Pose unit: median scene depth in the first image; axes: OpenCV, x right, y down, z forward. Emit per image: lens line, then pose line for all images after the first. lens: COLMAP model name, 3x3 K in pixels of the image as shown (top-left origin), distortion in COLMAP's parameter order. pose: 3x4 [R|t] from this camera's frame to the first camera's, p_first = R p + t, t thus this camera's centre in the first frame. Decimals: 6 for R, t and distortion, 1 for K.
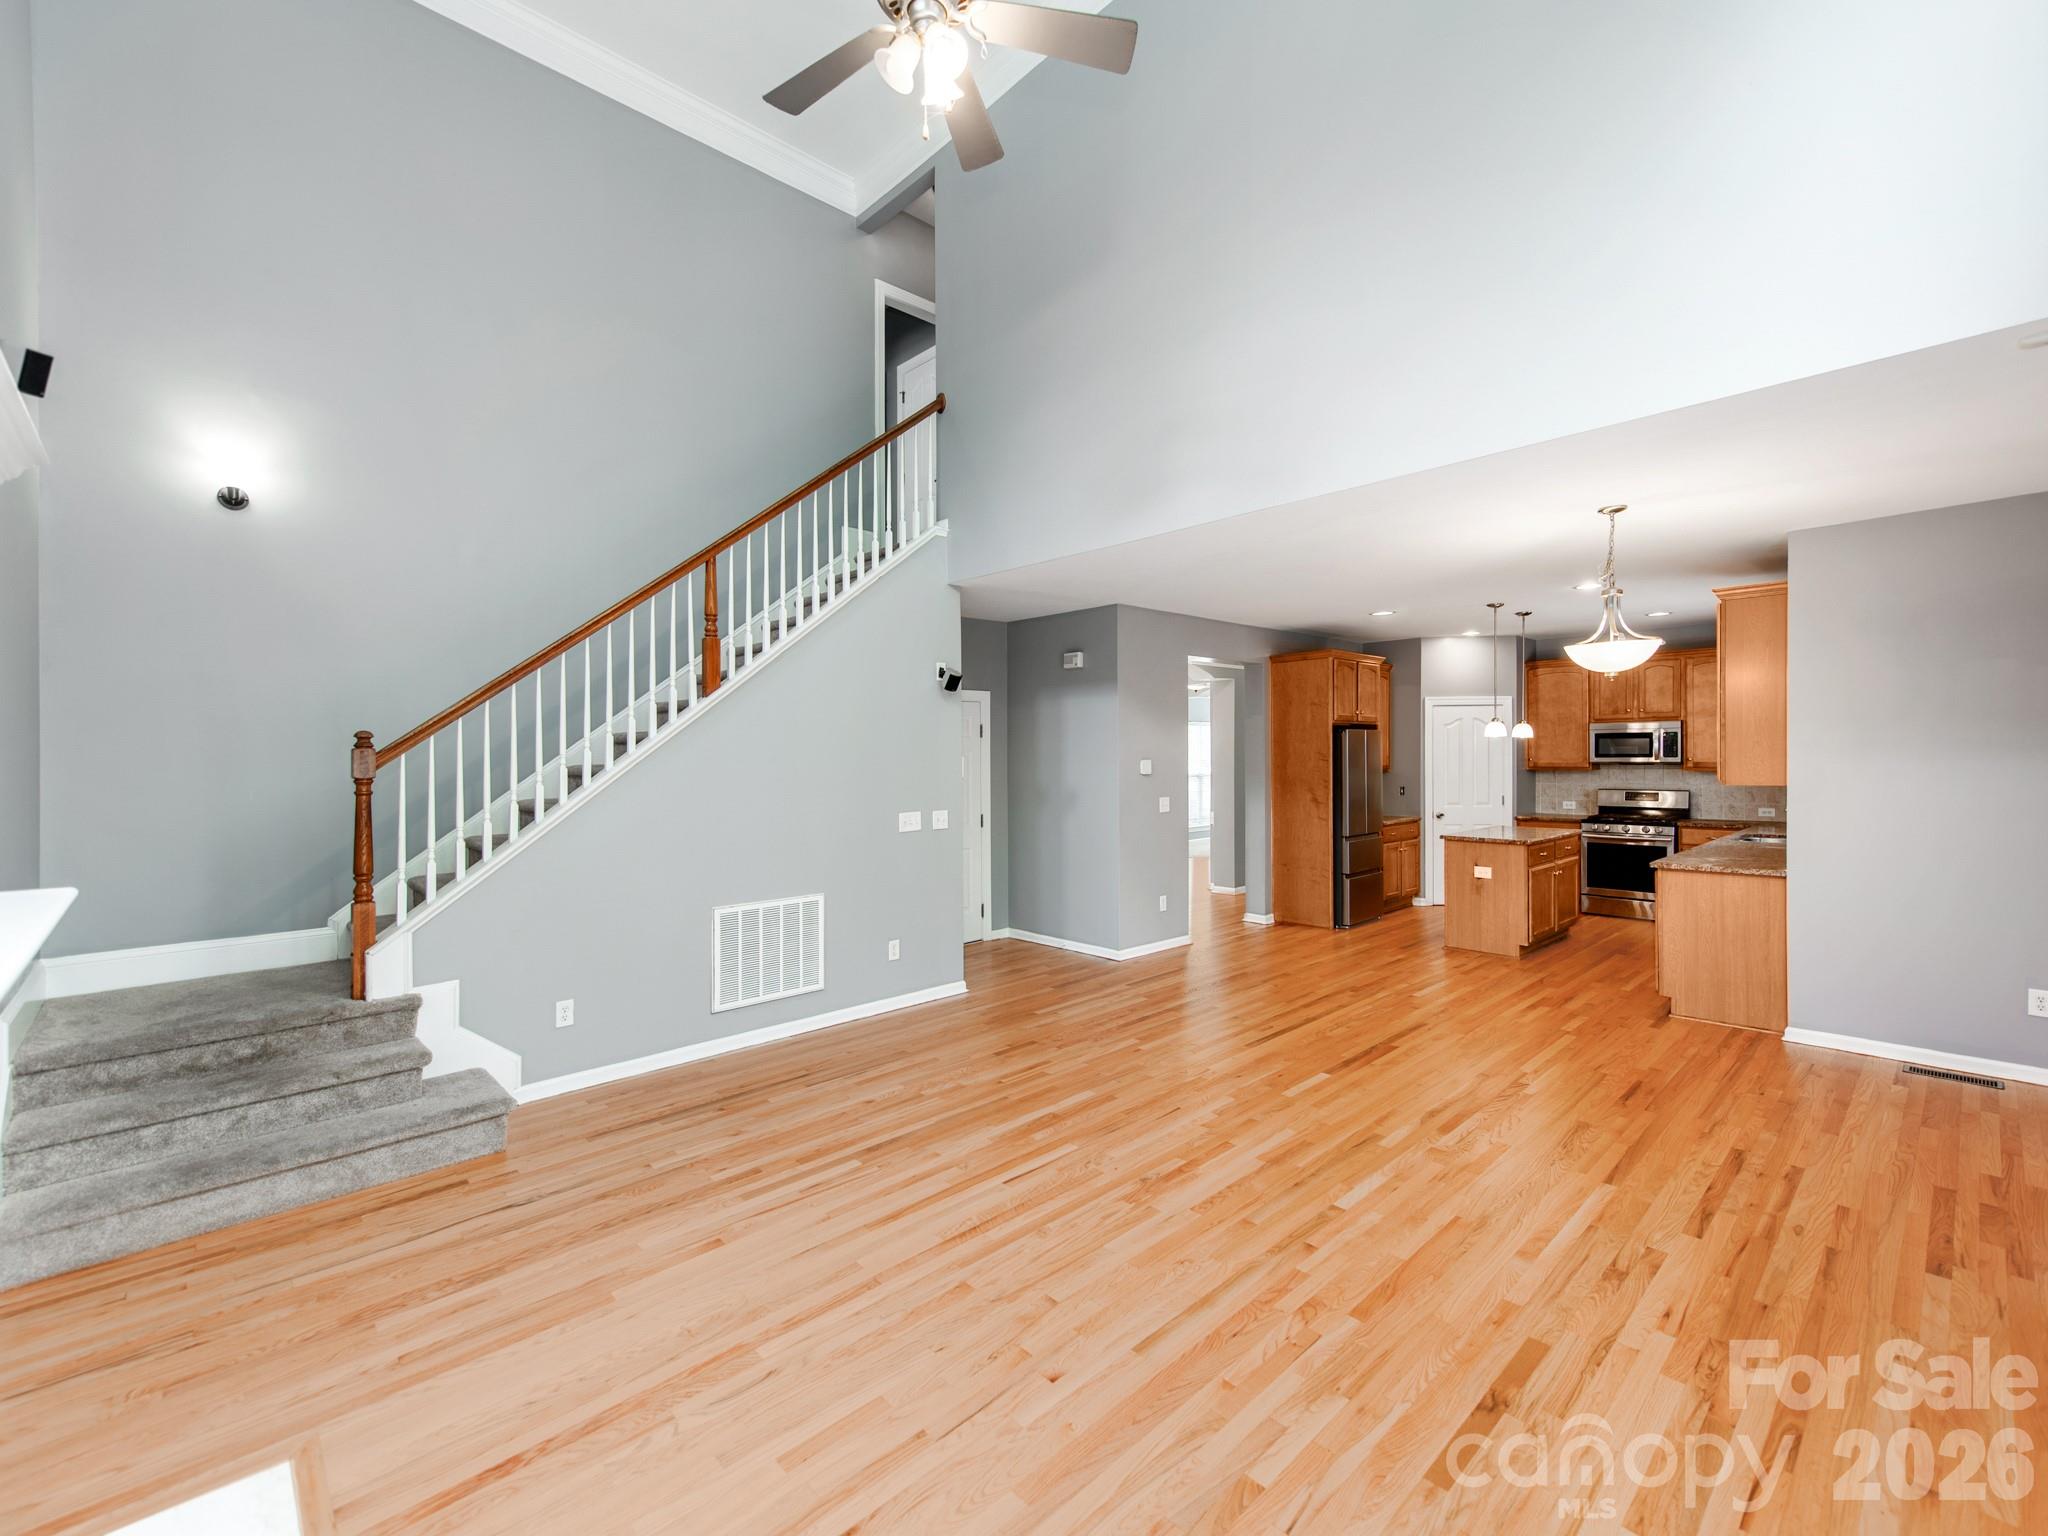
lens RADIAL K [[881.5, 0, 1057.1], [0, 881.5, 753.0], [0, 0, 1]] dist [0.030695, -0.000354]
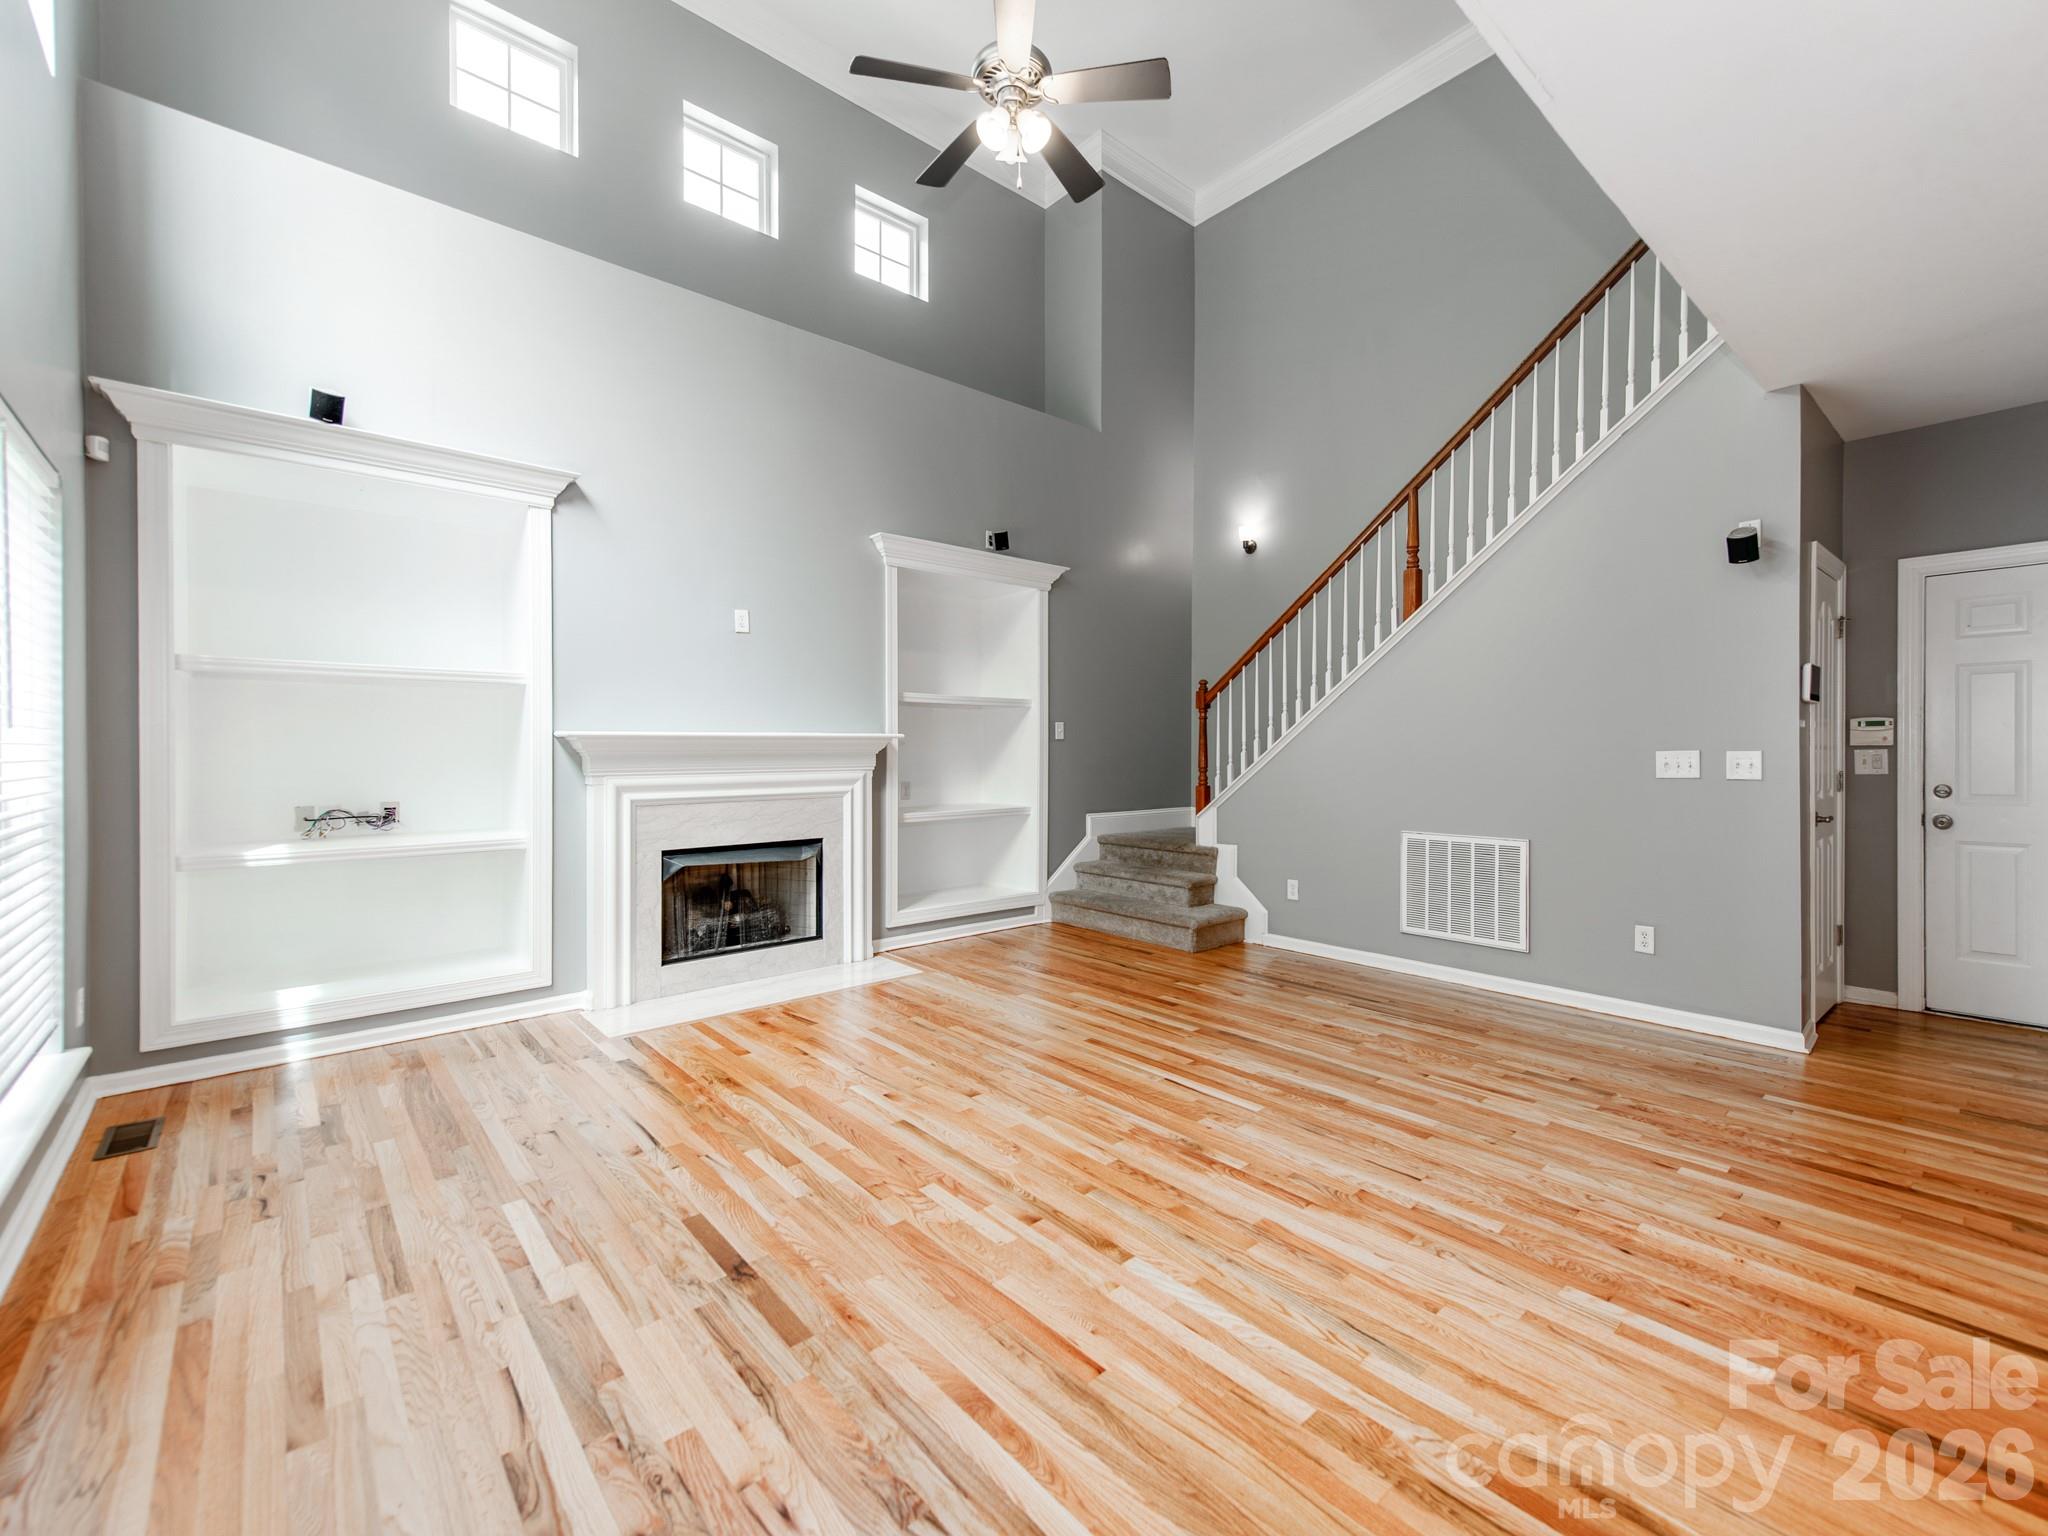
lens RADIAL K [[881.5, 0, 1057.1], [0, 881.5, 753.0], [0, 0, 1]] dist [0.030695, -0.000354]
pose [[-0.043506, 0.010887, -0.998994, 0.760094], [0.002031, 0.999940, 0.010808, 0.082011], [0.999051, -0.001559, -0.043526, 0.737903]]
